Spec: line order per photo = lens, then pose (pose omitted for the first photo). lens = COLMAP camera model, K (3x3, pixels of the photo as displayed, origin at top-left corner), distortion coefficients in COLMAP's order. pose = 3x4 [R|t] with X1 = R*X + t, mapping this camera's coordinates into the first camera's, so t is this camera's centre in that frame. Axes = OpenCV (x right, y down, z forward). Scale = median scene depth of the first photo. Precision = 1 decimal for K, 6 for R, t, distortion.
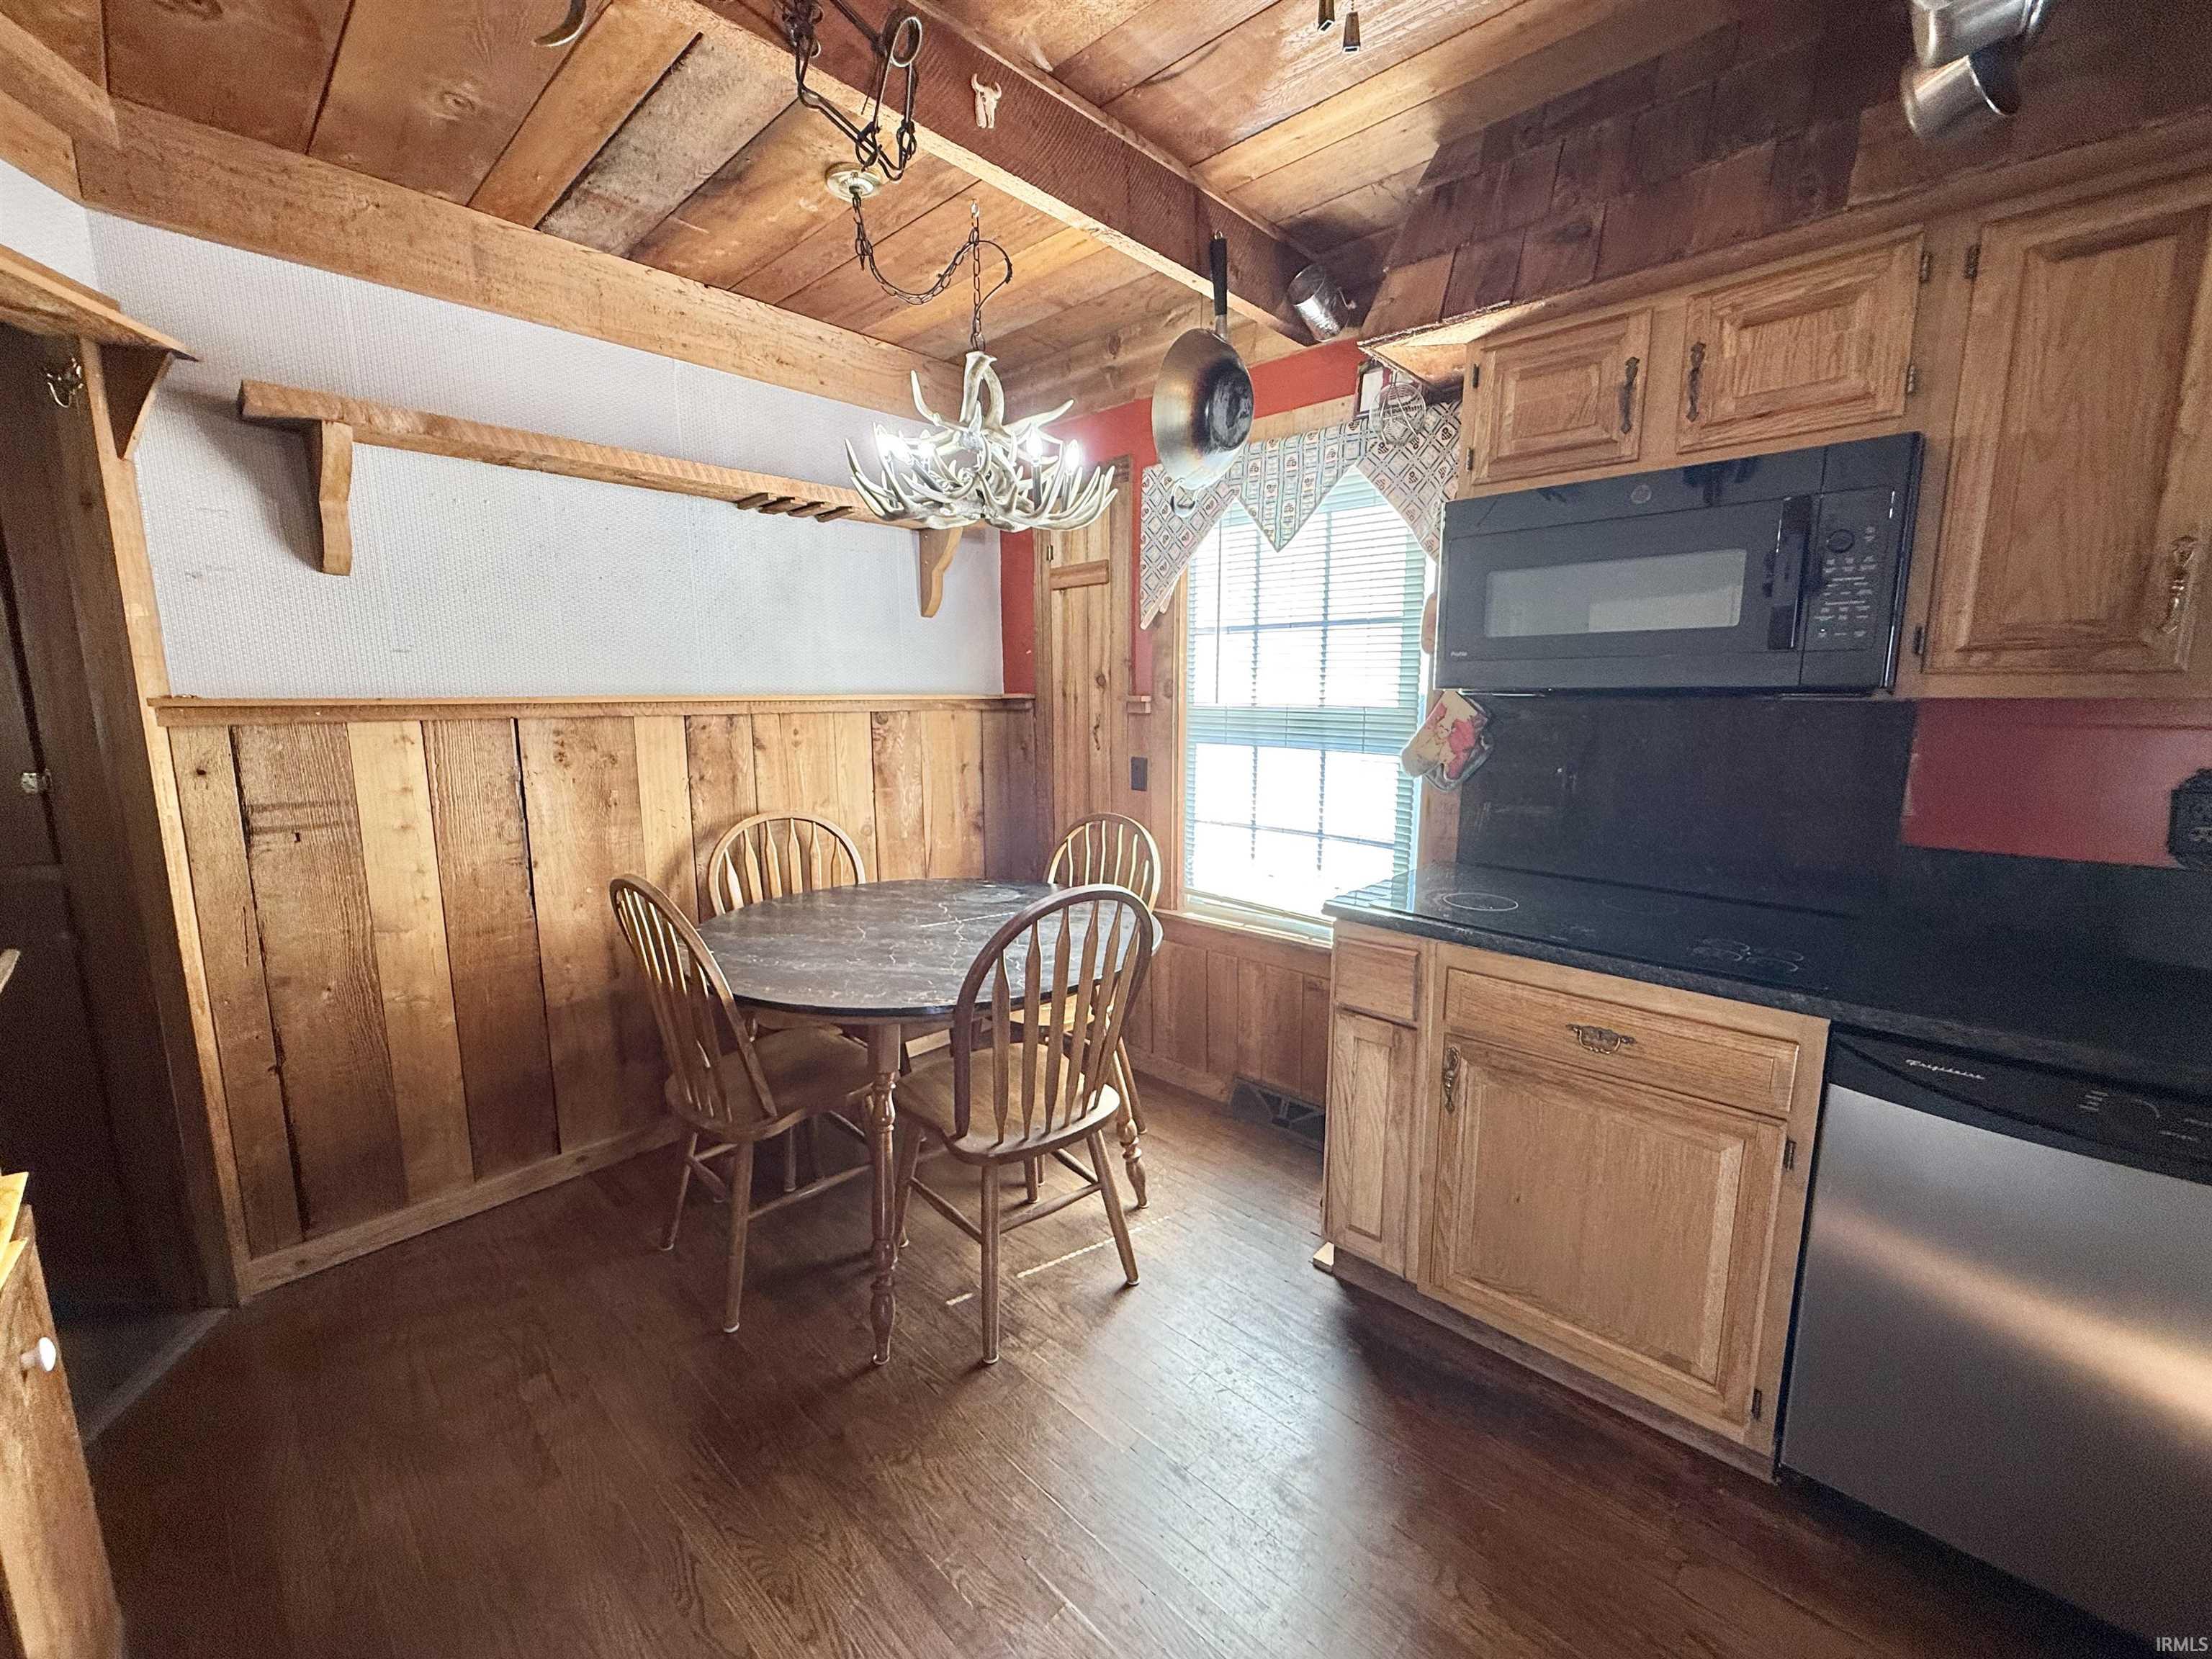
lens RADIAL K [[886.9, 0, 1093.8], [0, 886.9, 829.0], [0, 0, 1]] dist [-0.001410, 0.001132]
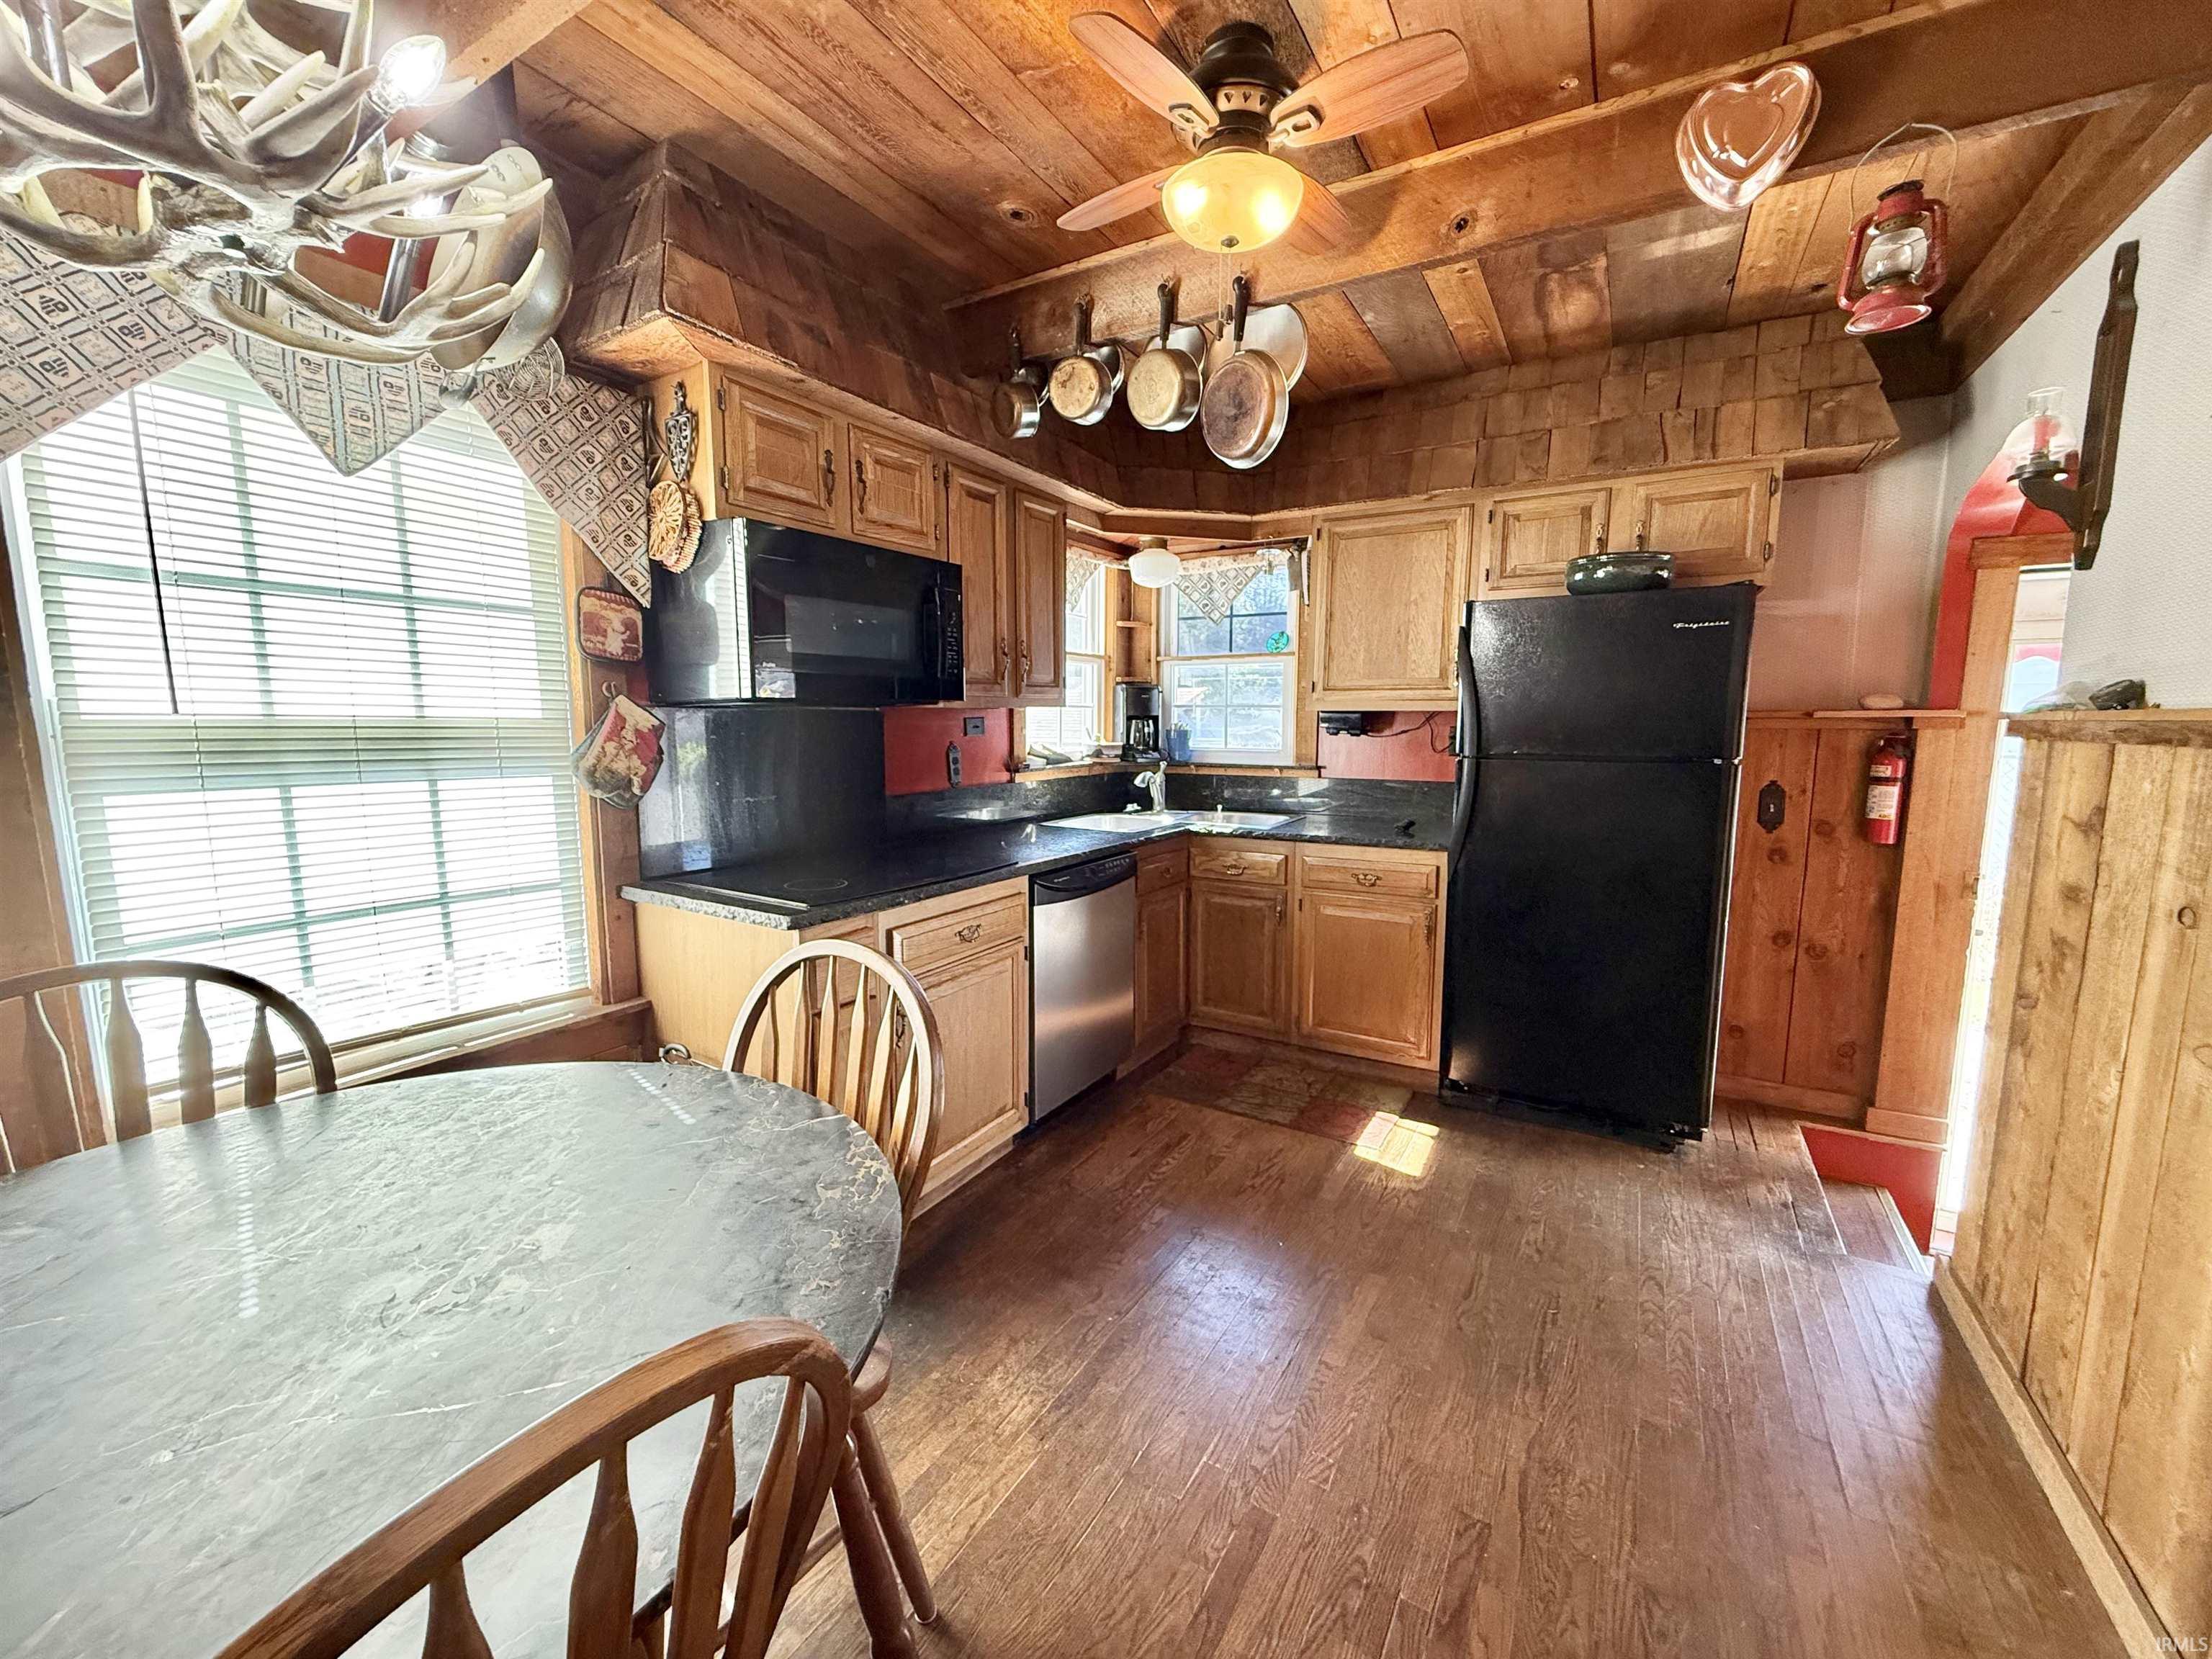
lens RADIAL K [[886.9, 0, 1098.9], [0, 886.9, 831.5], [0, 0, 1]] dist [-0.001410, 0.001132]
pose [[-0.217721, -0.123377, 0.968182, -0.896689], [0.150010, 0.975961, 0.158102, -0.133308], [-0.964414, 0.179660, -0.193980, 1.043771]]
